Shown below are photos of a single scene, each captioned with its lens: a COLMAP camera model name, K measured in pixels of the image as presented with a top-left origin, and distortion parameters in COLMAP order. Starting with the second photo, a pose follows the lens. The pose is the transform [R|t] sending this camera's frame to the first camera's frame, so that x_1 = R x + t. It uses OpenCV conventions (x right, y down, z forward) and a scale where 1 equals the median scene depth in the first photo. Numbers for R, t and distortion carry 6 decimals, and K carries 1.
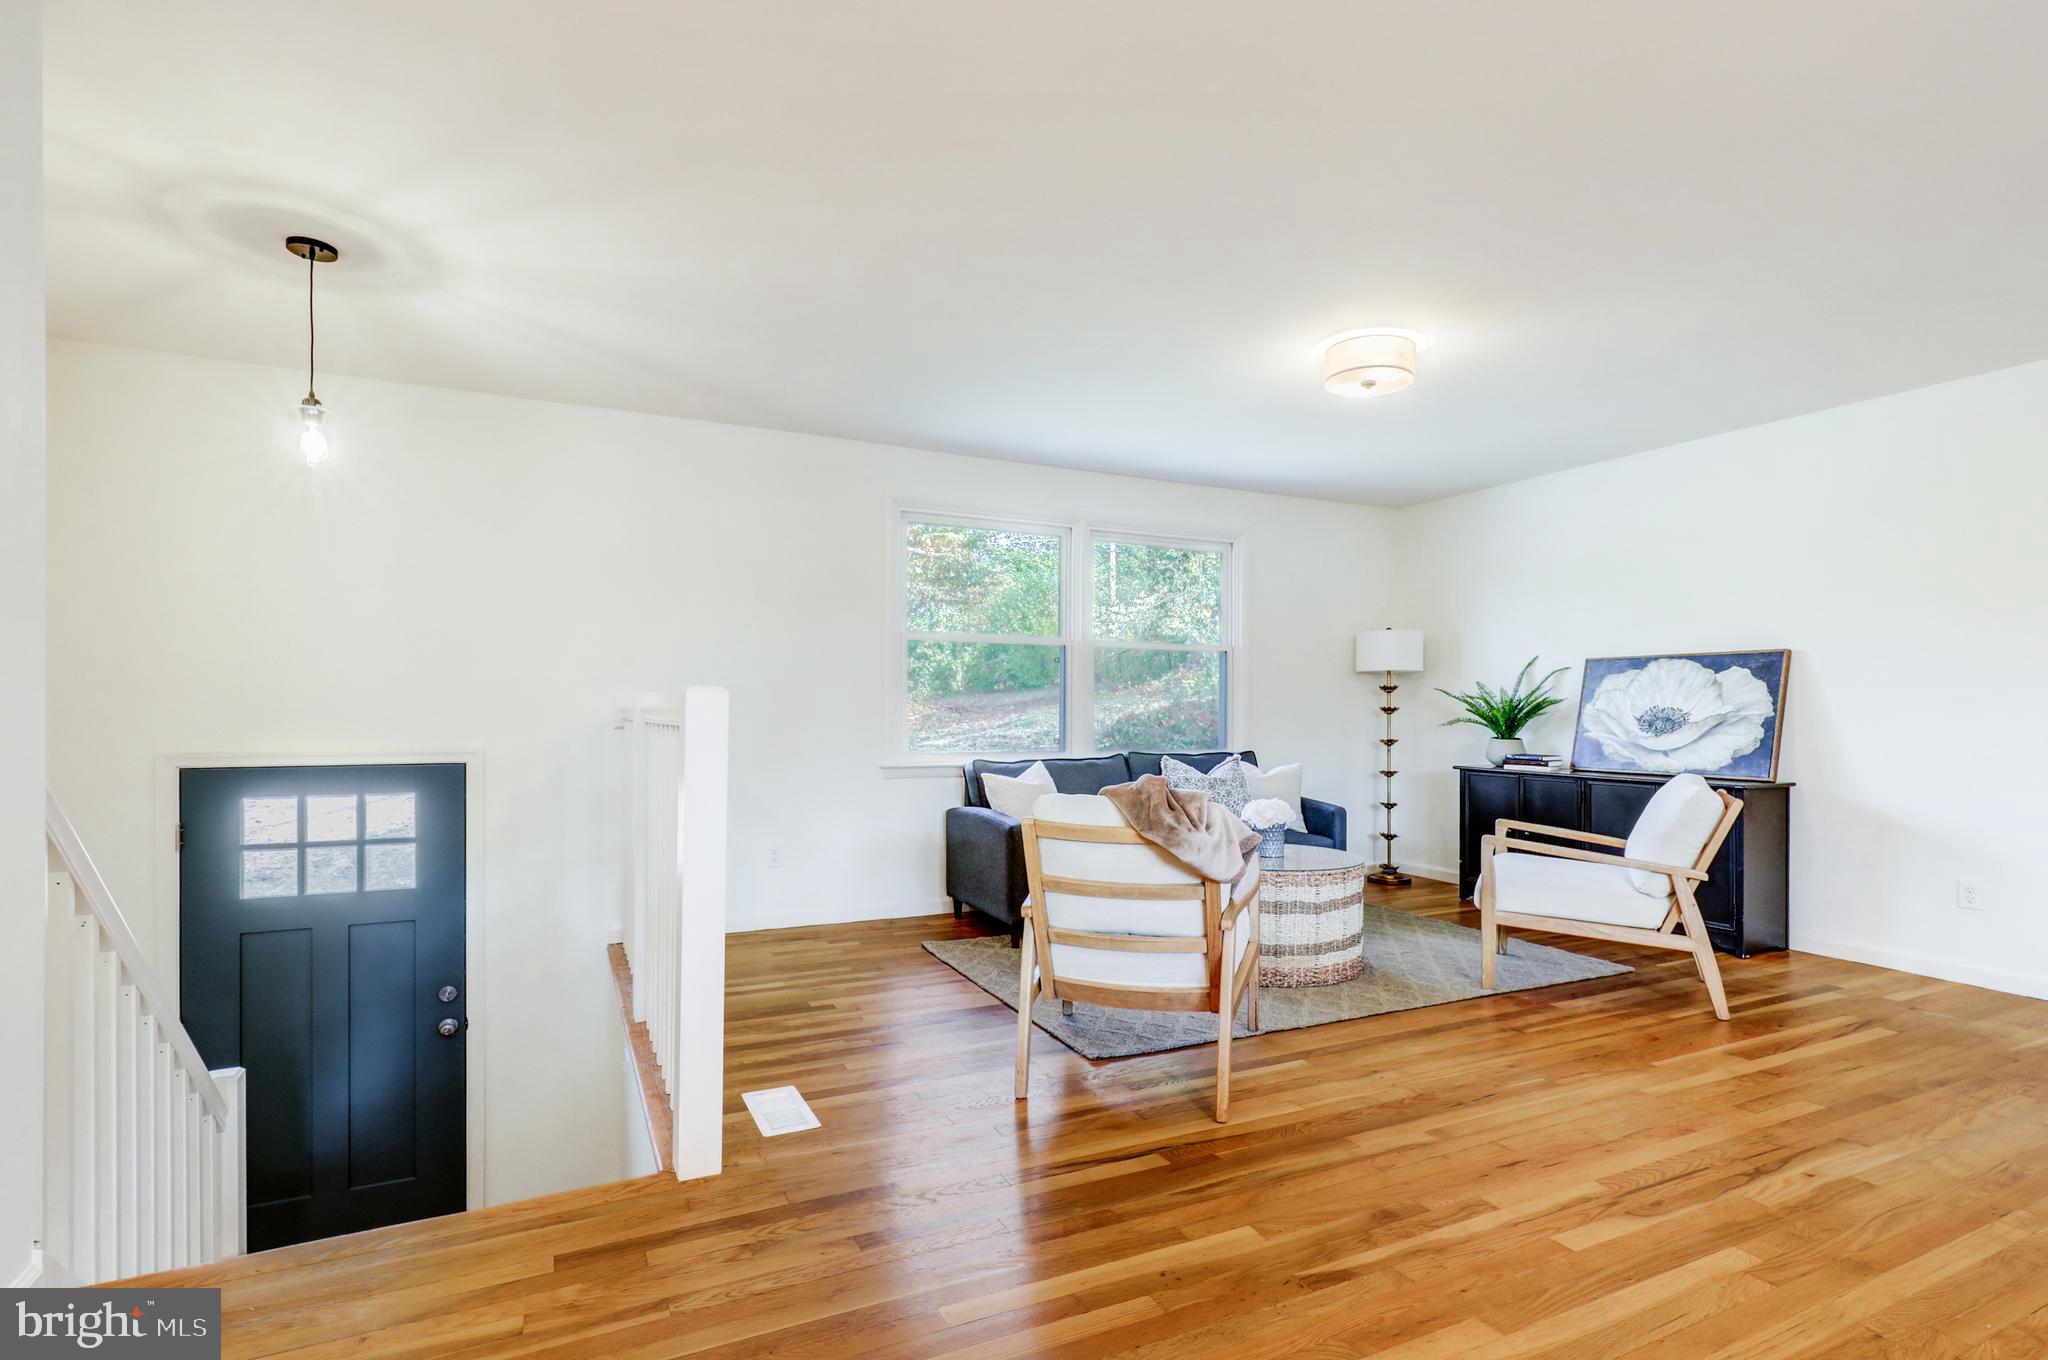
lens RADIAL K [[898.4, 0, 1007.5], [0, 898.4, 701.8], [0, 0, 1]] dist [0.002472, 0.000073]
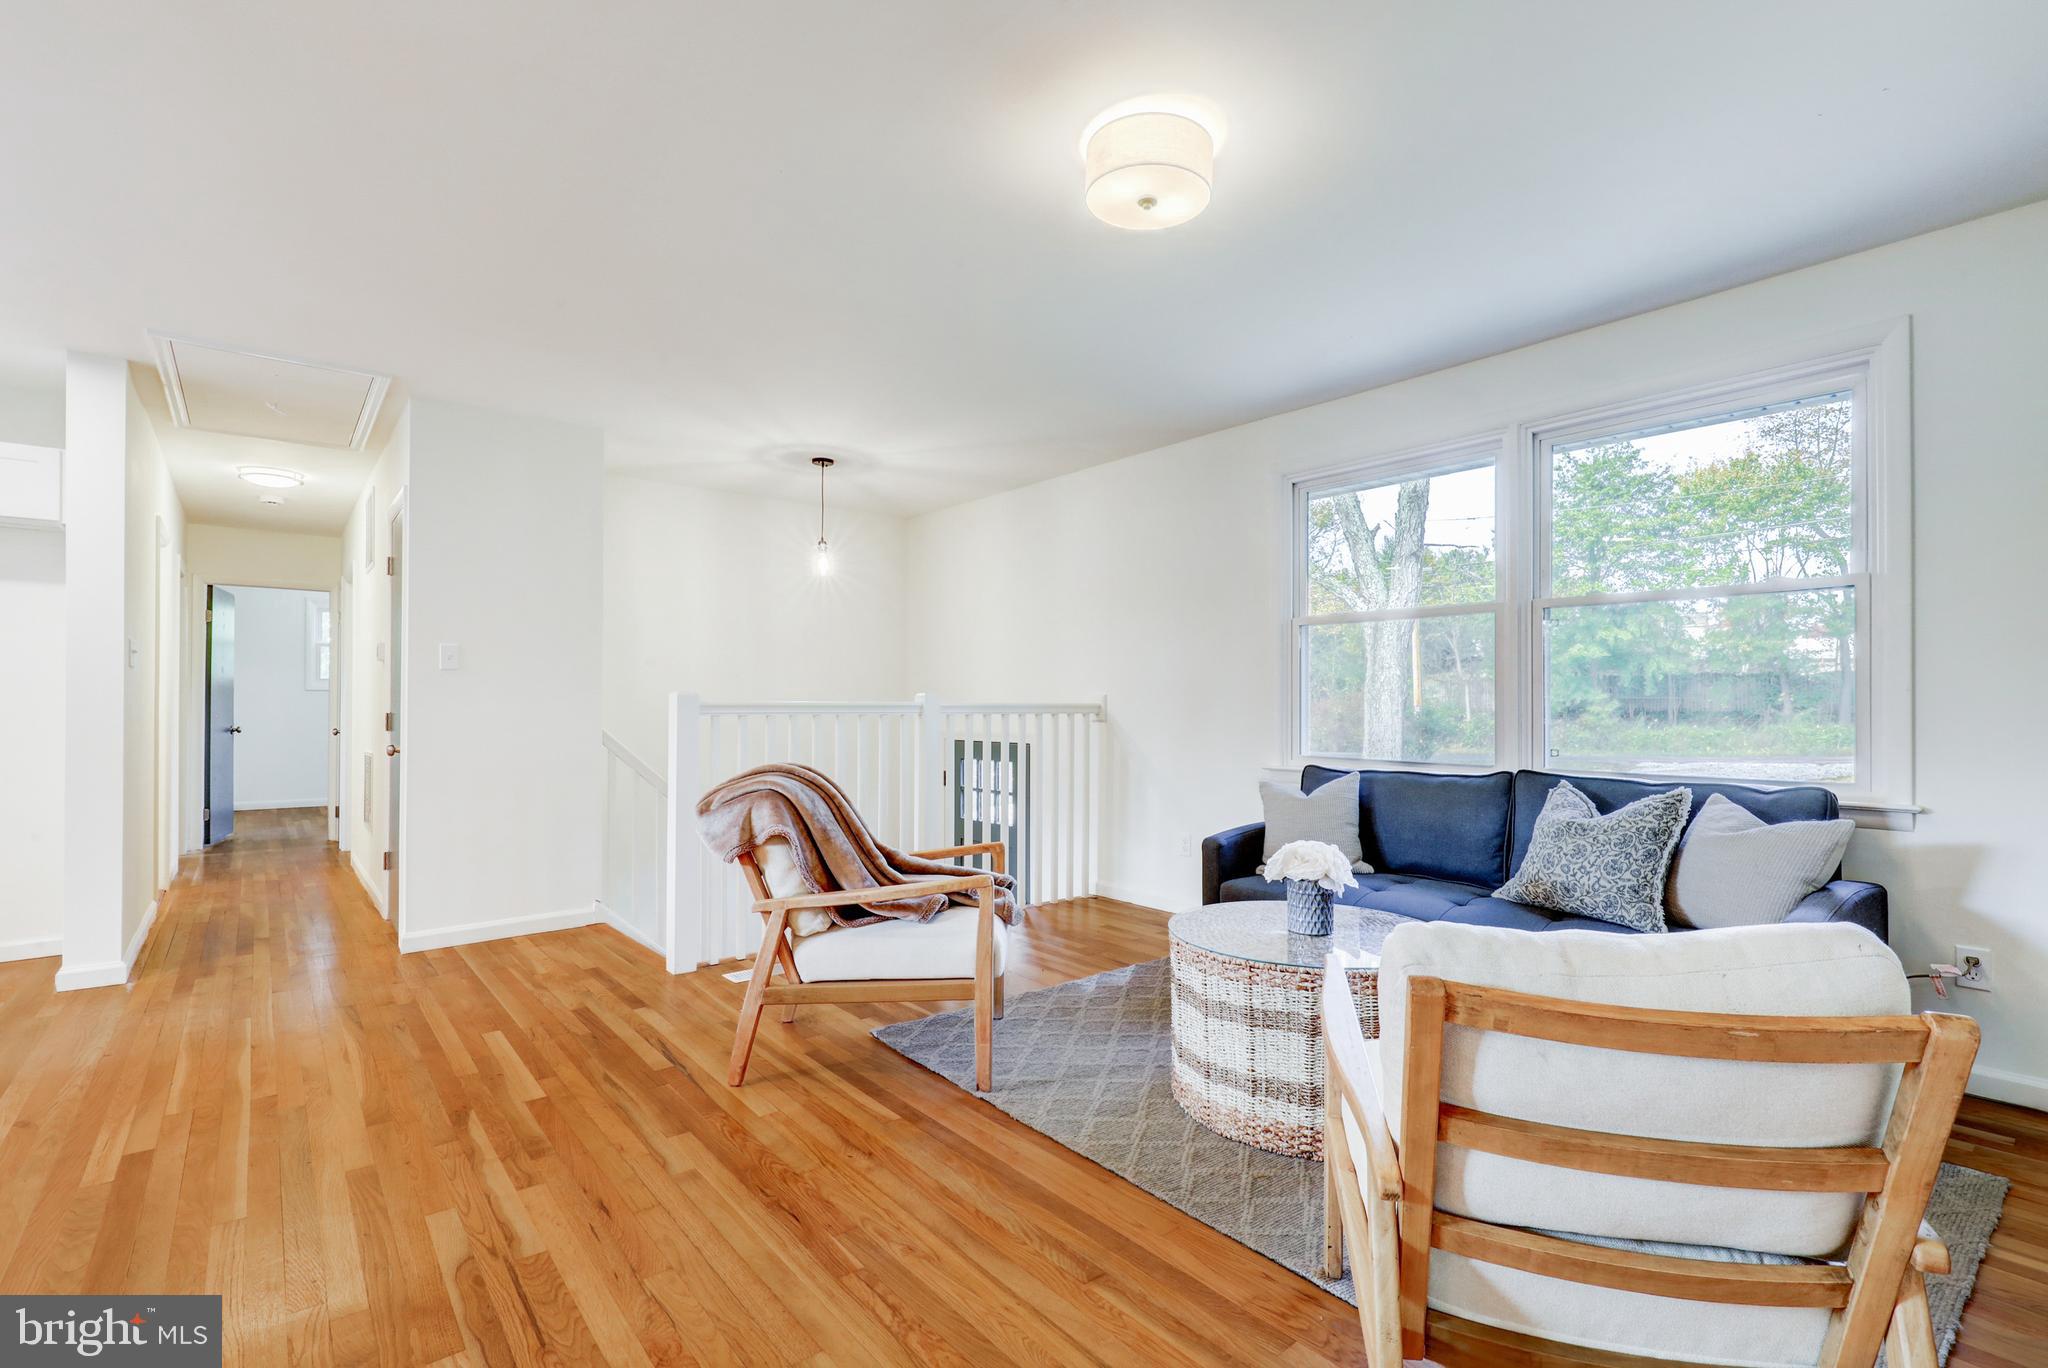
lens RADIAL K [[893.9, 0, 1020.4], [0, 893.9, 692.1], [0, 0, 1]] dist [-0.003315, 0.000137]
pose [[0.306333, -0.020635, -0.951701, 0.789086], [0.008232, 0.999785, -0.019028, 0.010935], [0.951889, -0.002006, 0.306437, 0.574657]]
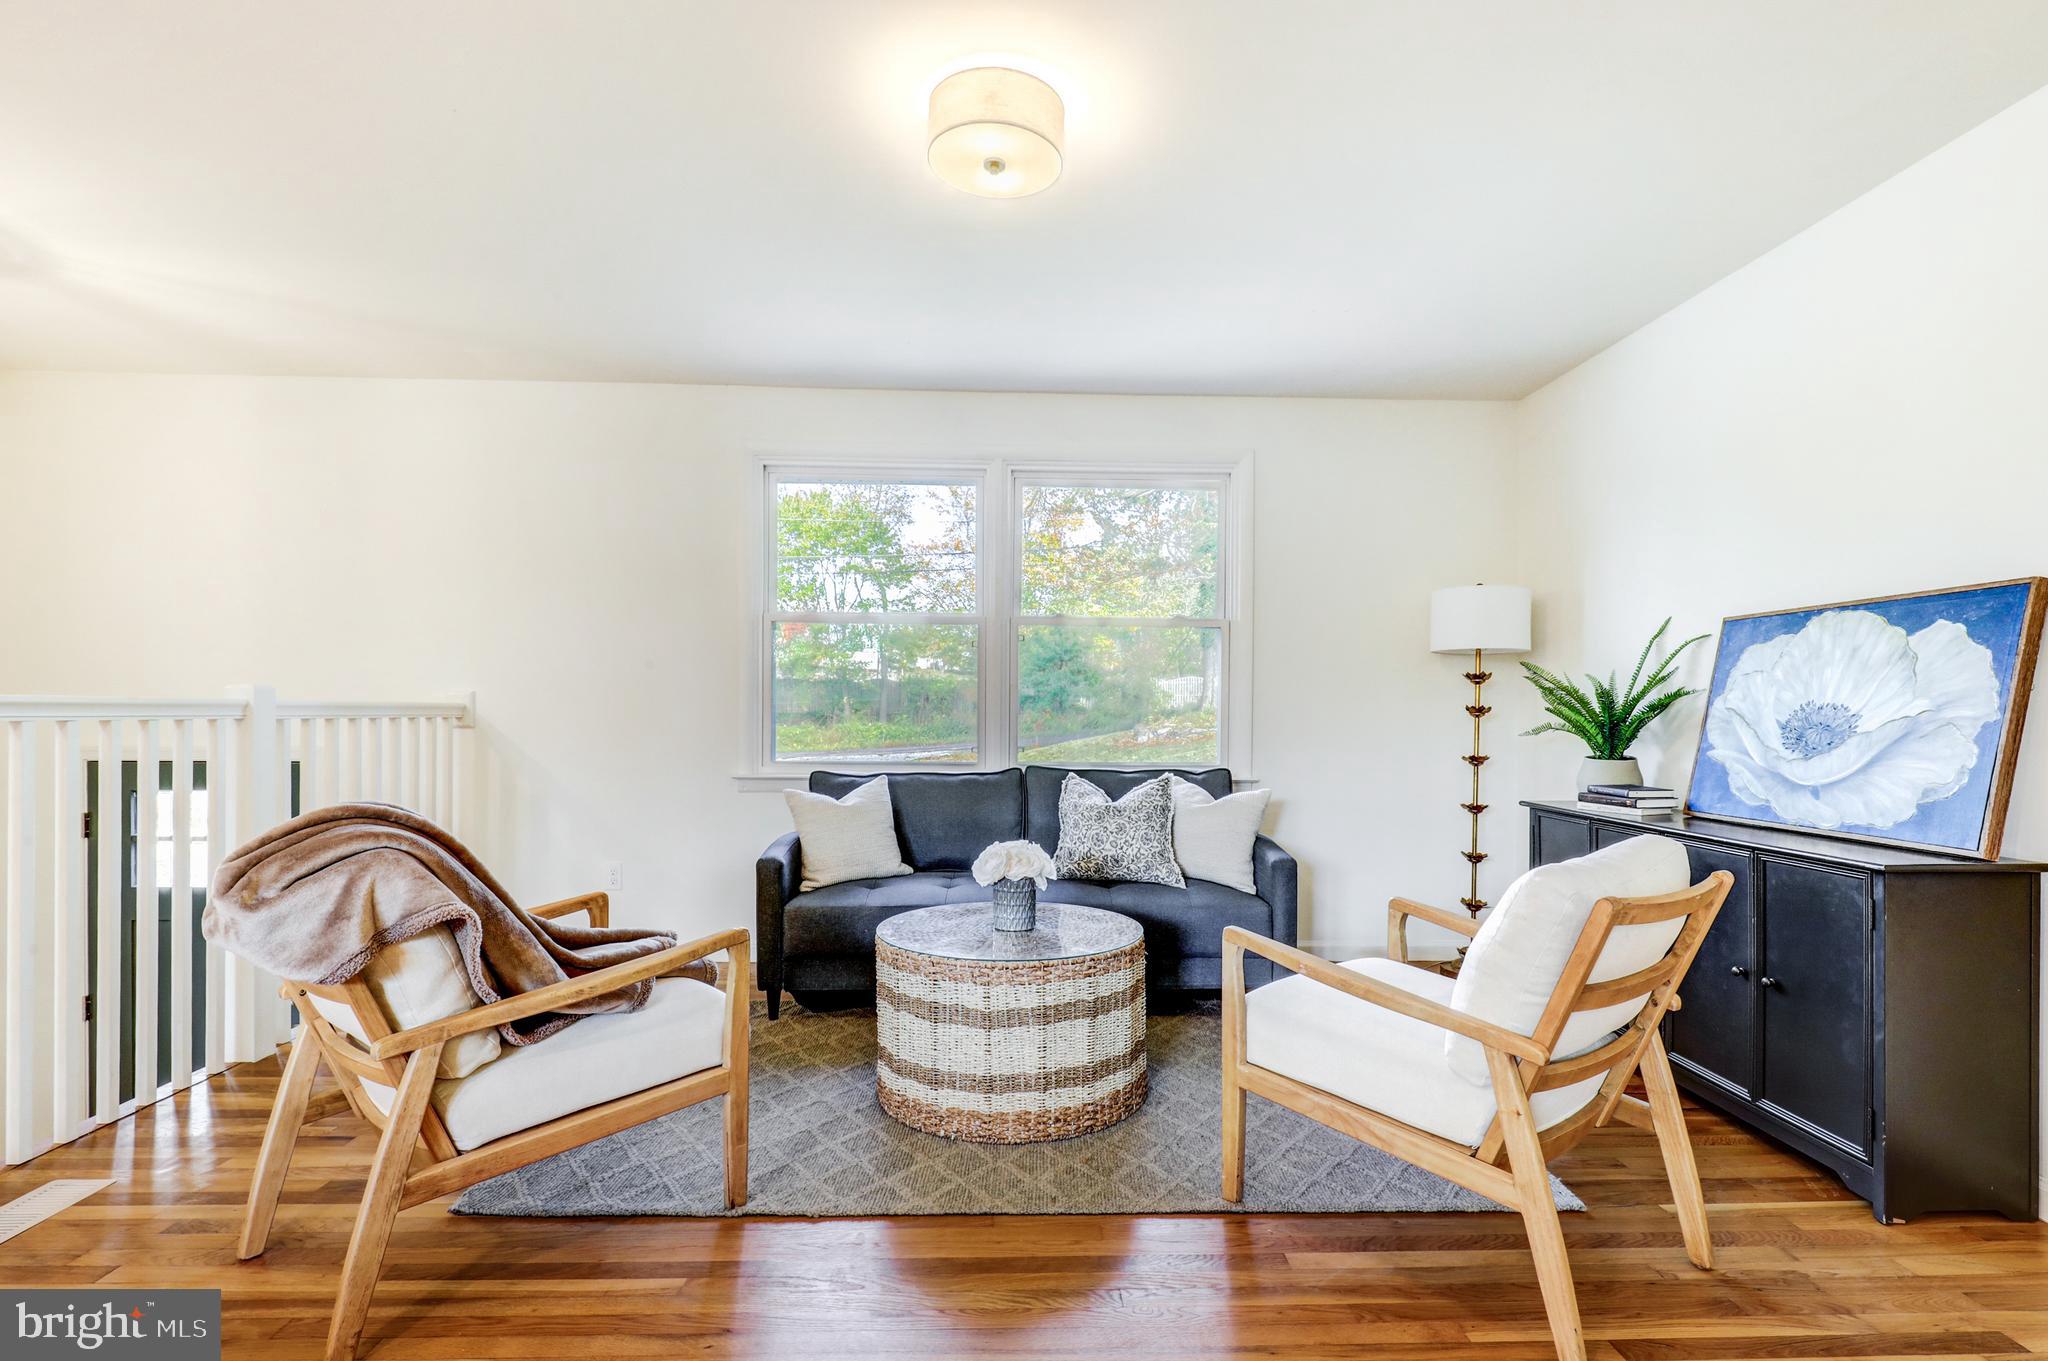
lens RADIAL K [[967.5, 0, 1026.3], [0, 967.5, 711.0], [0, 0, 1]] dist [0.004877, -0.000817]
pose [[0.930371, 0.000228, -0.366619, 0.529433], [0.002205, 0.999978, 0.006220, 0.006343], [0.366613, -0.006595, 0.930350, 0.320125]]
